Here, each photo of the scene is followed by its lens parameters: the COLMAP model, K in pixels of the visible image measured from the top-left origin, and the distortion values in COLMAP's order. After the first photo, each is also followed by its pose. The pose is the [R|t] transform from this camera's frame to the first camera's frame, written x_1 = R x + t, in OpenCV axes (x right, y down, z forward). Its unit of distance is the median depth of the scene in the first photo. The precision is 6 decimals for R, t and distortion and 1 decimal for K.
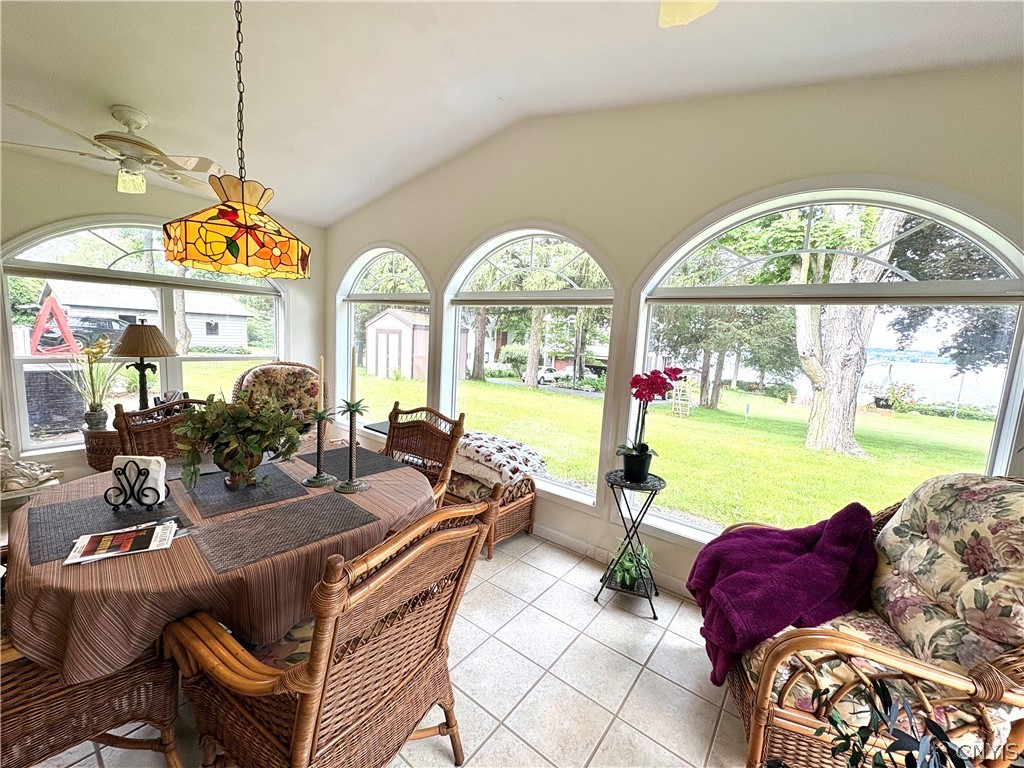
lens RADIAL K [[407.1, 0, 512.0], [0, 407.1, 384.0], [0, 0, 1]] dist [0.000023, 0.000026]
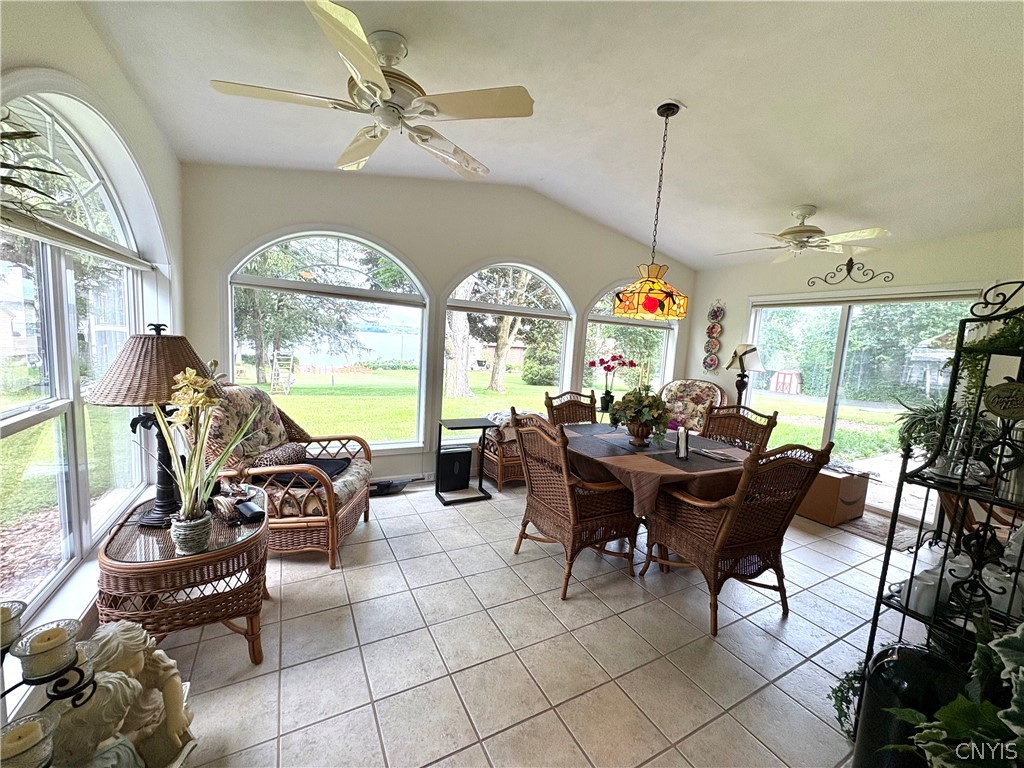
lens RADIAL K [[407.1, 0, 512.0], [0, 407.1, 384.0], [0, 0, 1]] dist [0.000023, 0.000026]
pose [[0.396816, -0.134559, 0.907982, -1.656077], [0.071734, 0.990717, 0.115470, -0.158420], [-0.915091, 0.019312, 0.402784, 0.582174]]
